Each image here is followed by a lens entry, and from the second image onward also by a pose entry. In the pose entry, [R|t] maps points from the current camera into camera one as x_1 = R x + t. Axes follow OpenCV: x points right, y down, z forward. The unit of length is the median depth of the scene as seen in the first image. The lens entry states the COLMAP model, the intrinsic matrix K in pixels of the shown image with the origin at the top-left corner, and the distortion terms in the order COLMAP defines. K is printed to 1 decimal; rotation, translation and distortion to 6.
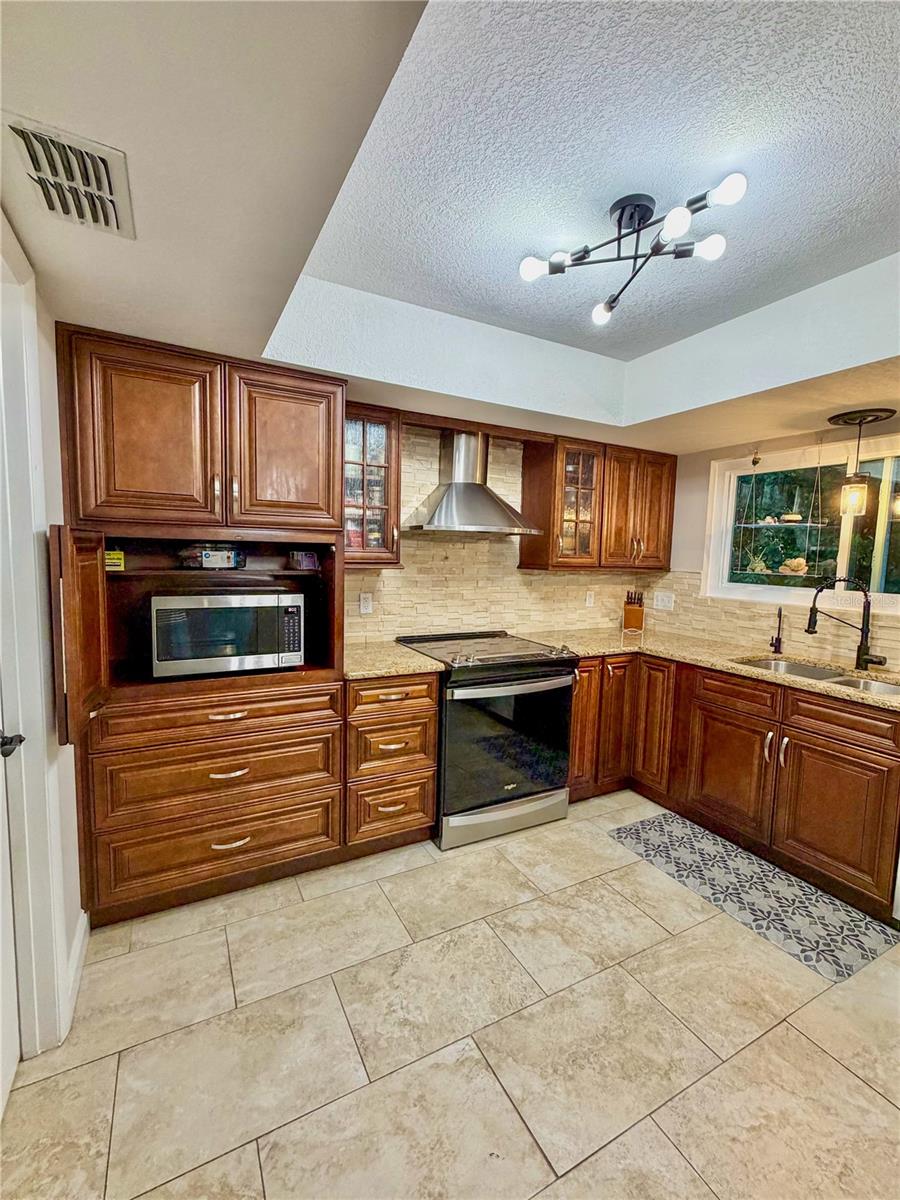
lens RADIAL K [[520.2, 0, 449.5], [0, 520.2, 601.1], [0, 0, 1]] dist [0.000269, 0.000232]
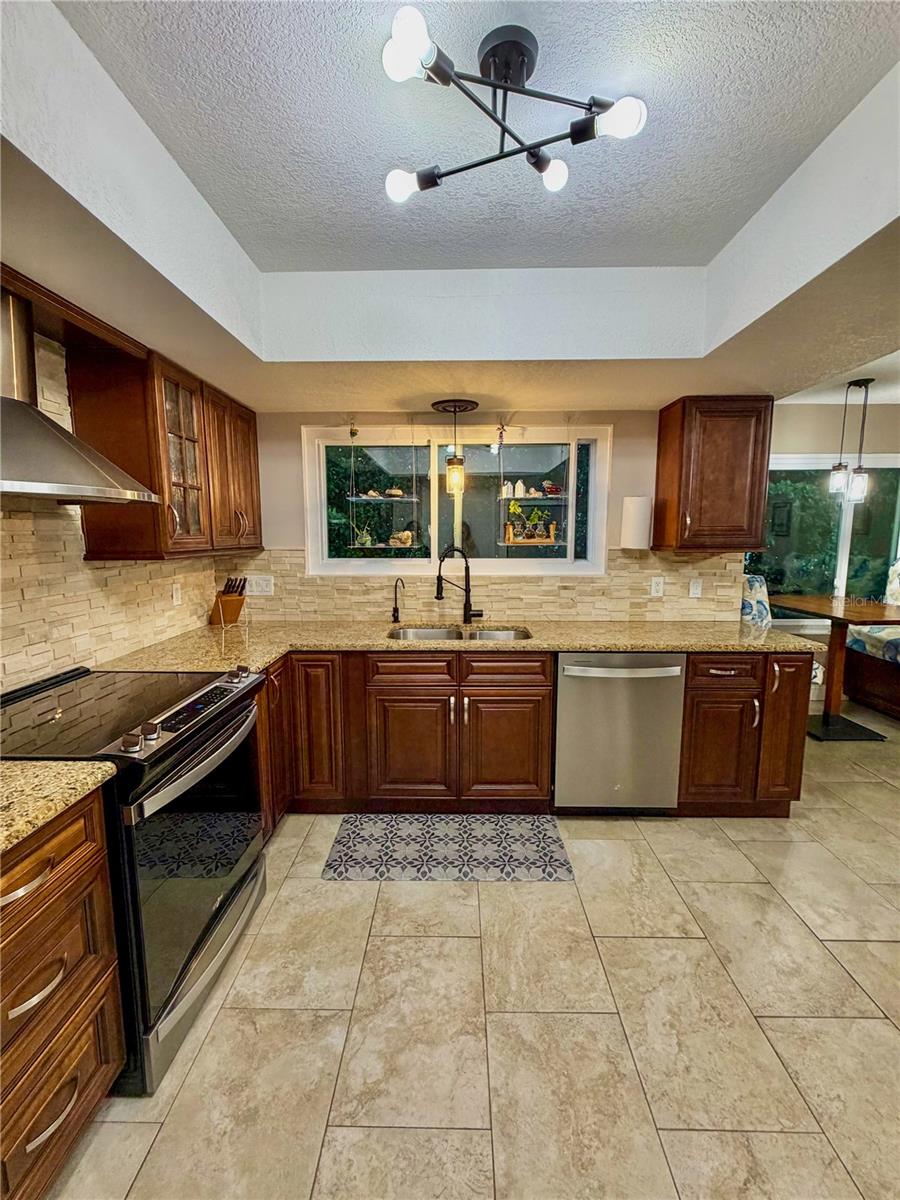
lens RADIAL K [[520.2, 0, 449.8], [0, 520.2, 601.6], [0, 0, 1]] dist [0.000269, 0.000232]
pose [[0.485462, -0.144465, 0.862239, -0.239571], [0.096675, 0.989075, 0.111286, -0.052102], [-0.868896, 0.029332, 0.494125, 0.418554]]
